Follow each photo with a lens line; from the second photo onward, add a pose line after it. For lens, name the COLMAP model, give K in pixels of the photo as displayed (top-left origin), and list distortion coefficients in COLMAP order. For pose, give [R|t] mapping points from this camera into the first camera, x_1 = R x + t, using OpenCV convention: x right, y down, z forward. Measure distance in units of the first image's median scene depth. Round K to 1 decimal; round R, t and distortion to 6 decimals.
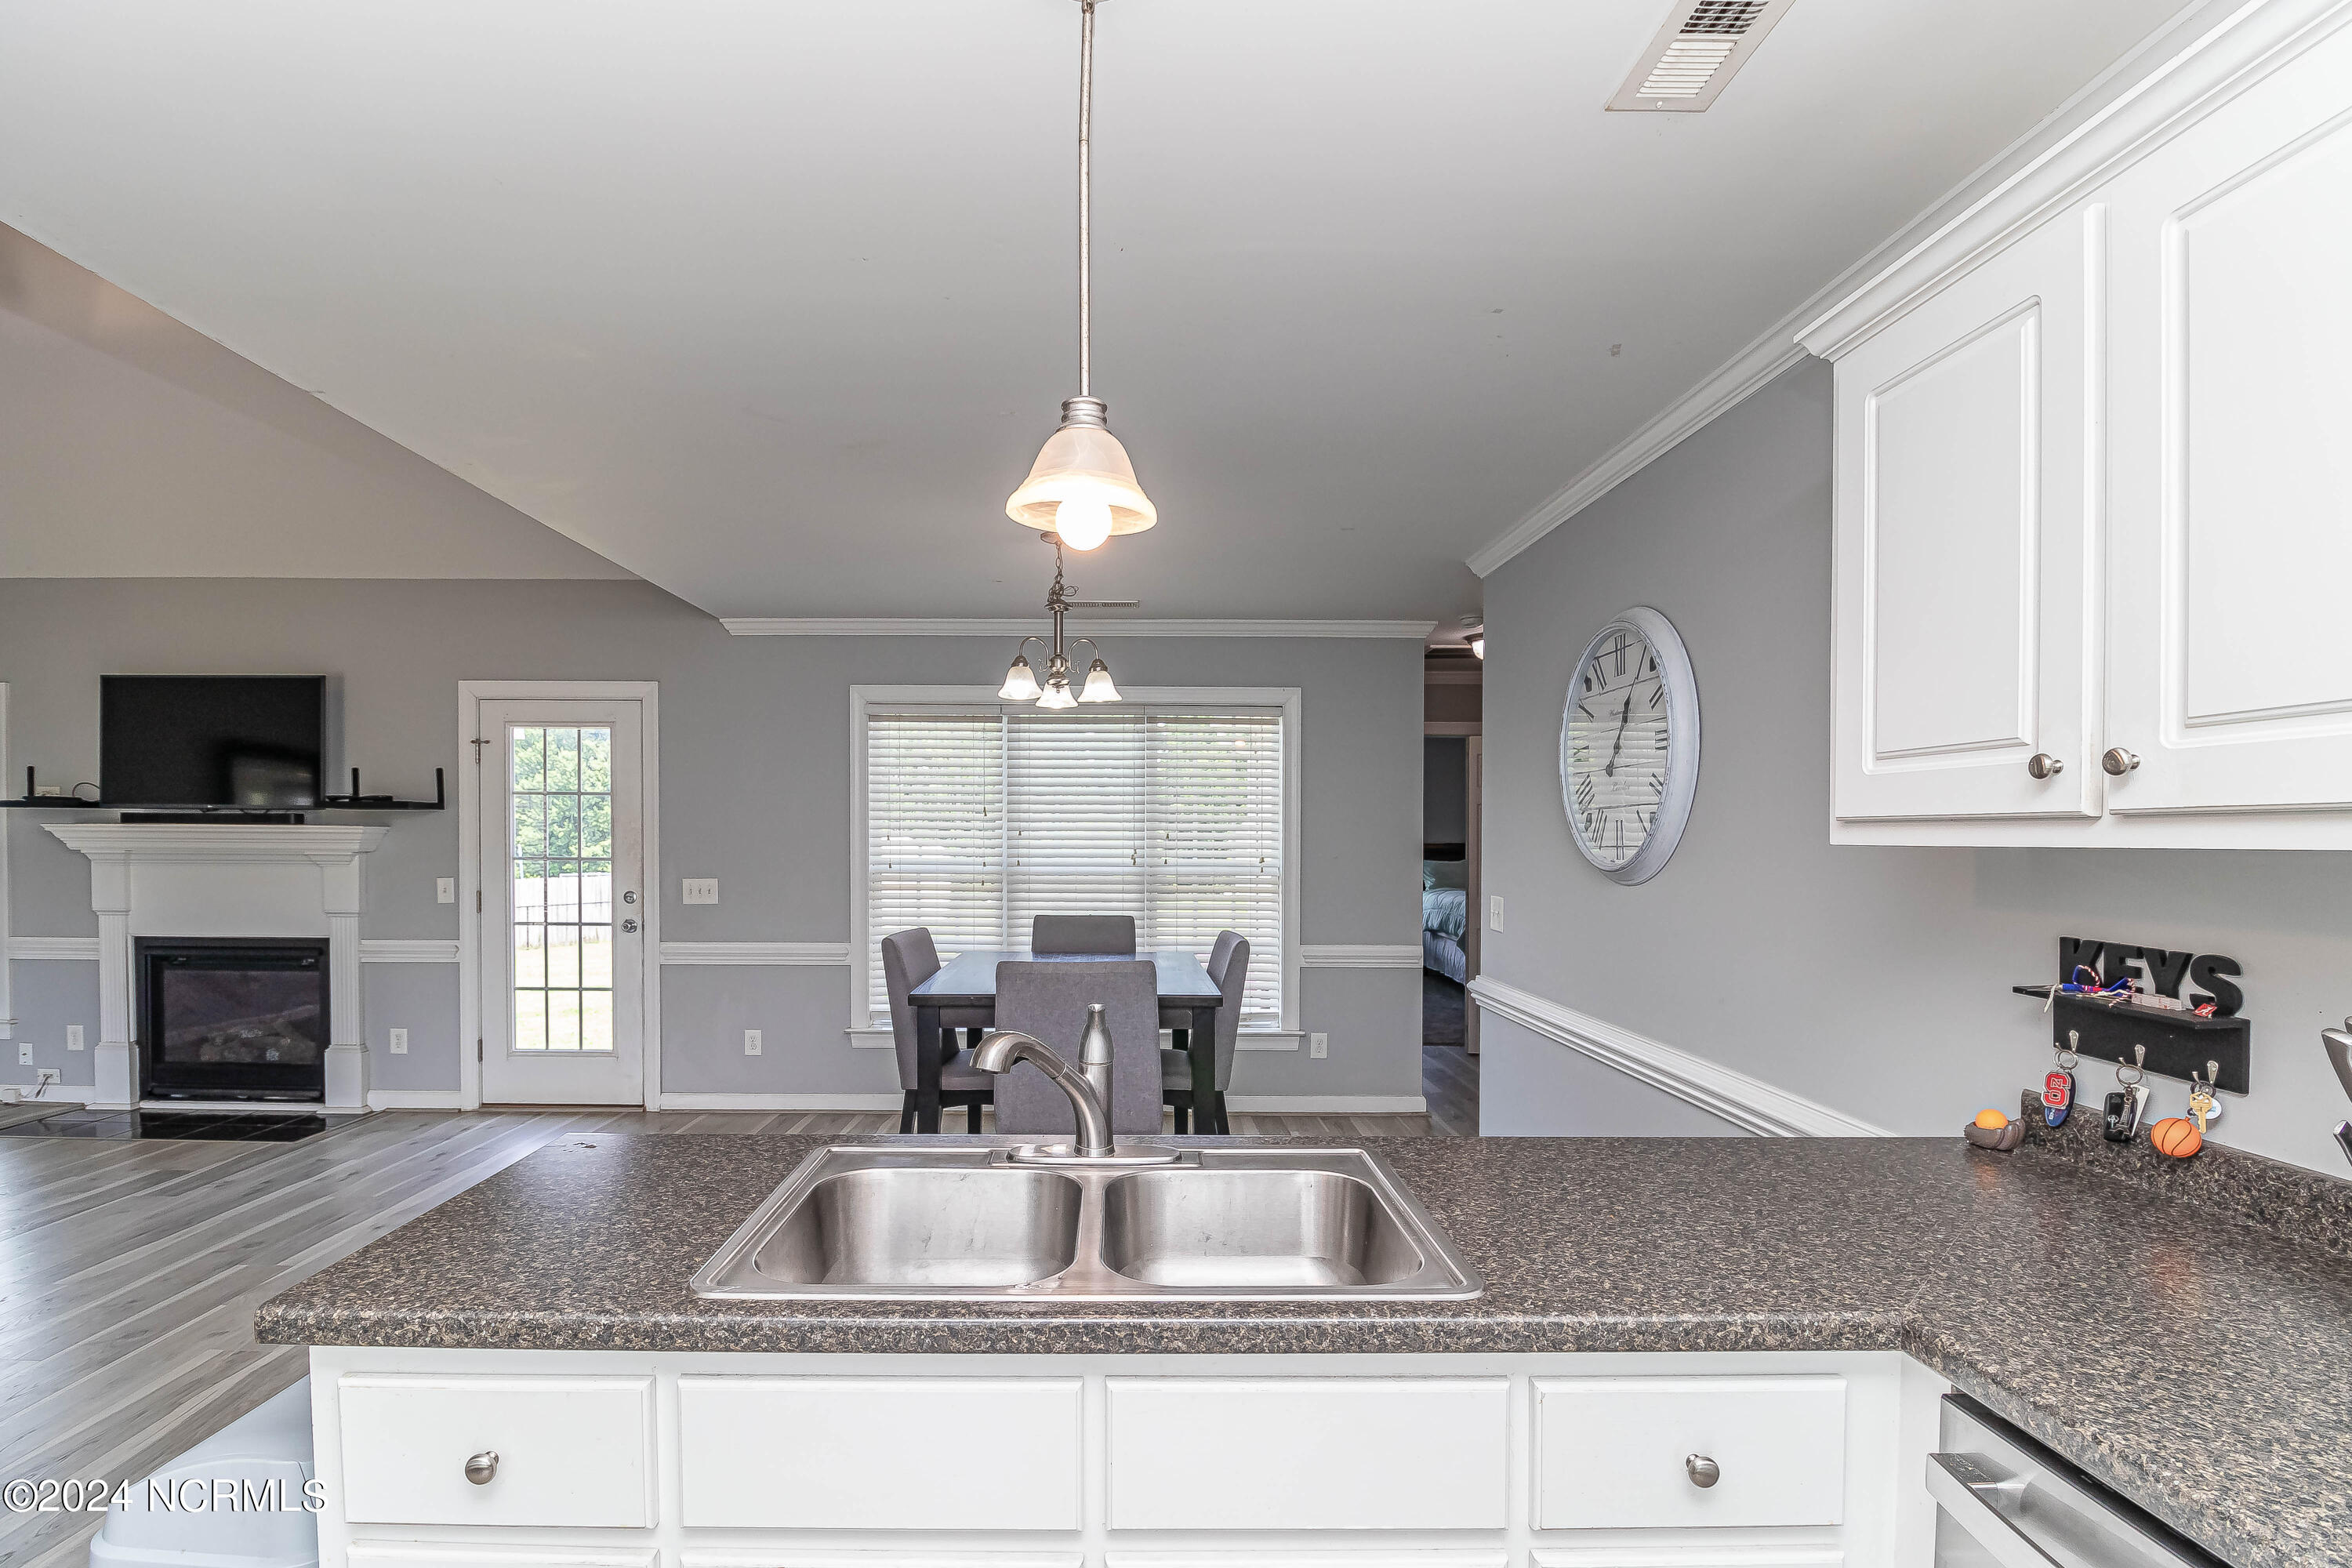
lens RADIAL K [[1137.8, 0, 1125.1], [0, 1137.8, 858.8], [0, 0, 1]] dist [-0.001185, -0.018359]
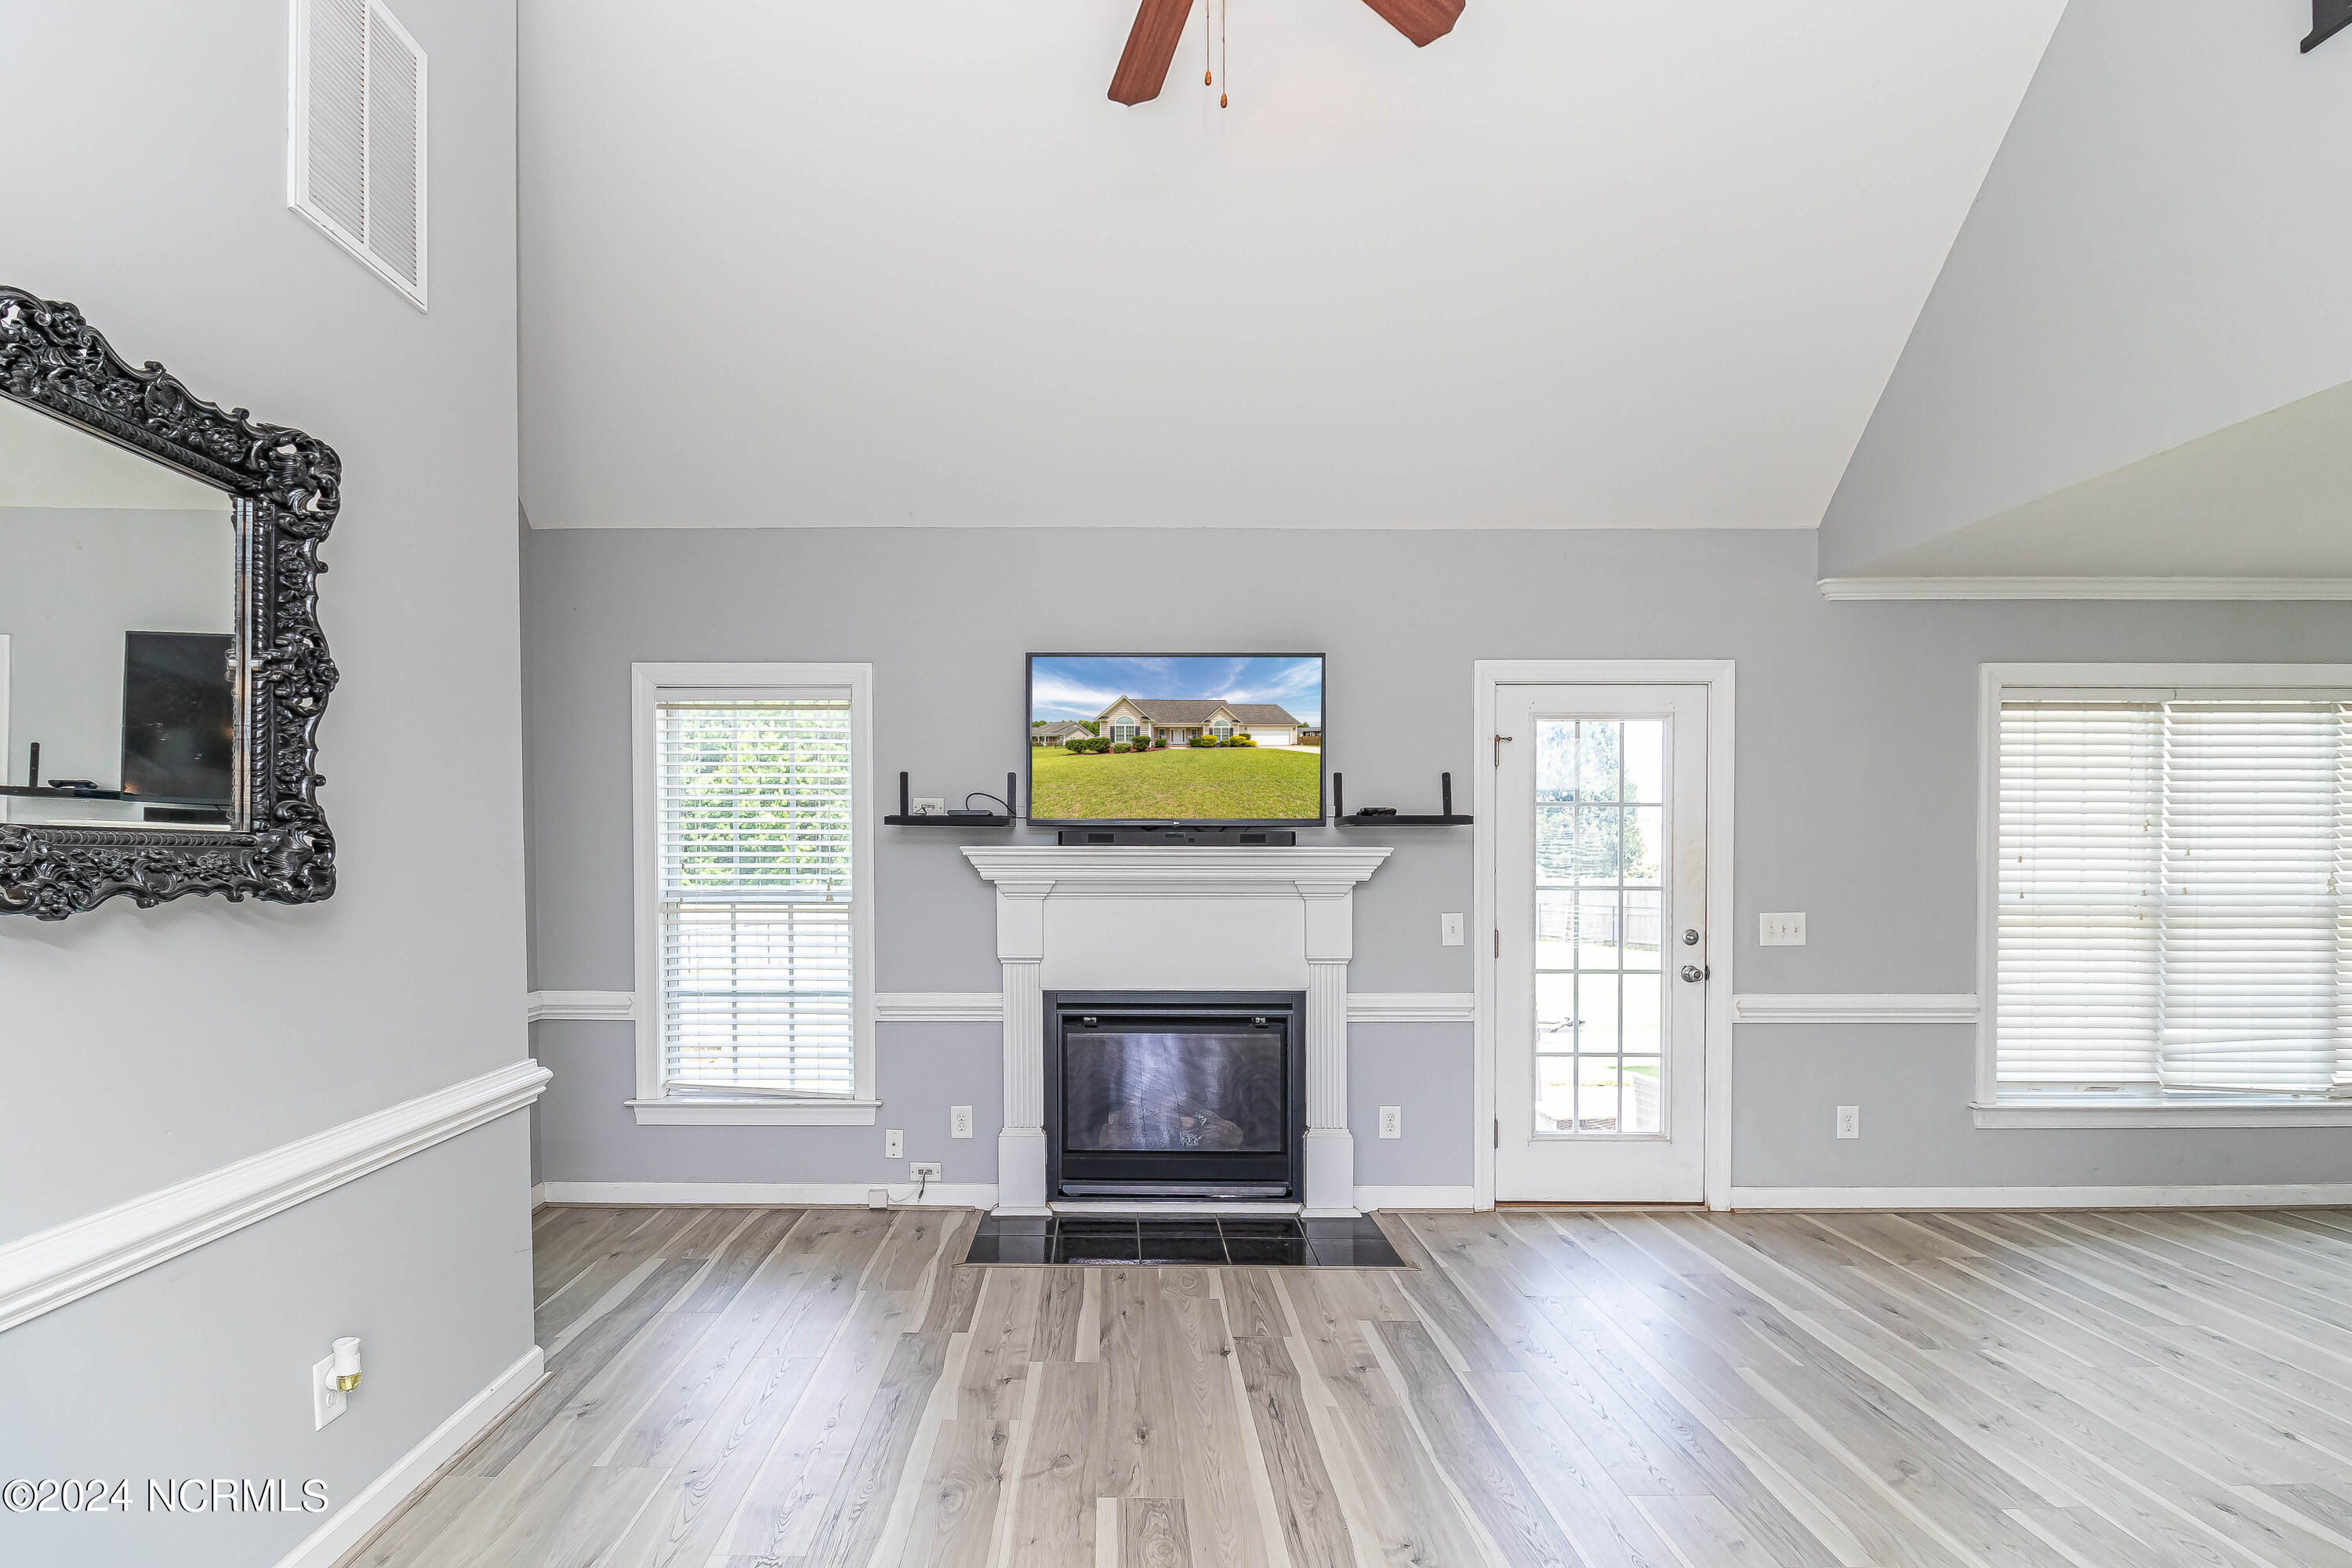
lens RADIAL K [[1146.1, 0, 1124.4], [0, 1146.1, 876.1], [0, 0, 1]] dist [-0.002079, -0.014978]
pose [[0.999905, -0.004323, -0.013101, -0.820064], [0.004286, 0.999987, -0.002816, -0.007443], [0.013113, 0.002760, 0.999910, 0.209062]]
